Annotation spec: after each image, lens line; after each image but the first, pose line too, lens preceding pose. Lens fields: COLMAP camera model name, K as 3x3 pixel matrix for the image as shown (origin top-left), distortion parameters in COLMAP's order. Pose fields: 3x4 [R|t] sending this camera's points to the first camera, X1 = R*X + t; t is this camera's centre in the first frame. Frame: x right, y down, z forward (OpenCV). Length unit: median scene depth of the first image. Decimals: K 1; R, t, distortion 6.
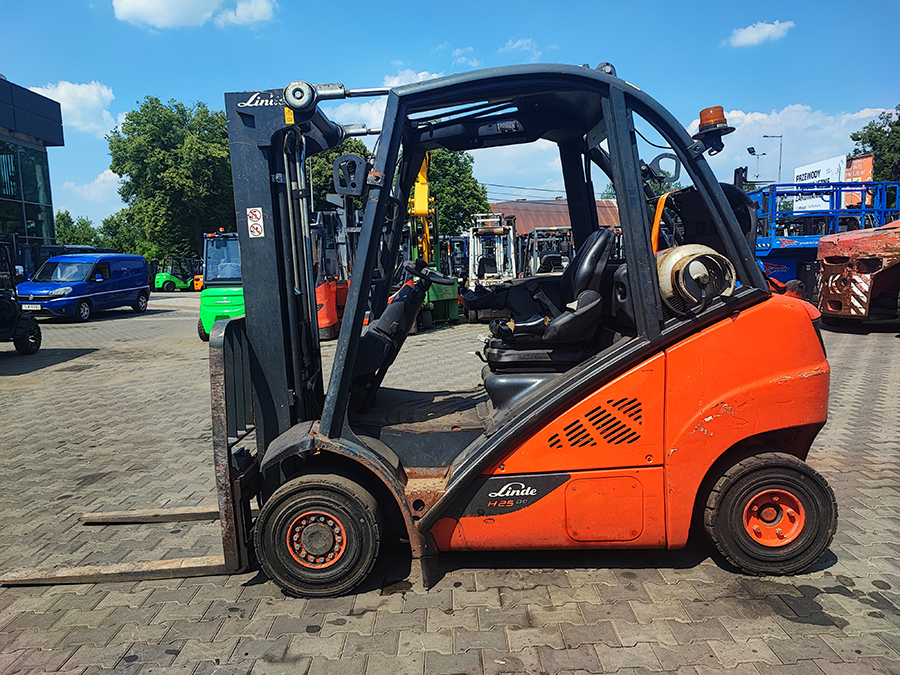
lens RADIAL K [[736.6, 0, 450.0], [0, 736.6, 337.5], [0, 0, 1]] dist [0.050165, -0.067022]
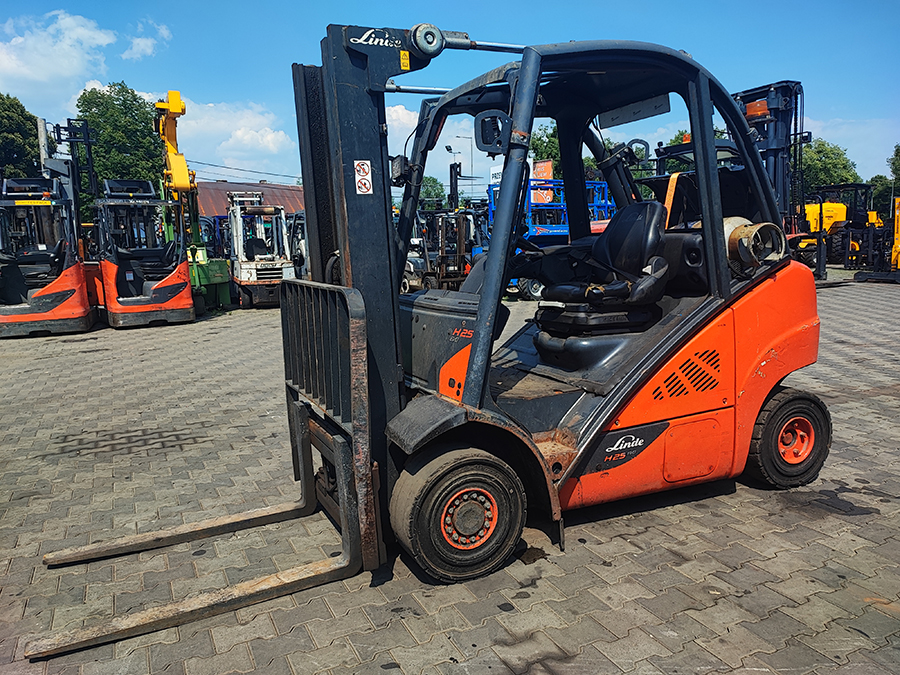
lens RADIAL K [[736.6, 0, 450.0], [0, 736.6, 337.5], [0, 0, 1]] dist [0.050165, -0.067022]
pose [[0.877172, -0.045081, 0.478055, -0.636311], [0.039254, 0.998983, 0.022179, 0.021207], [-0.478569, -0.000689, 0.878050, 0.185146]]
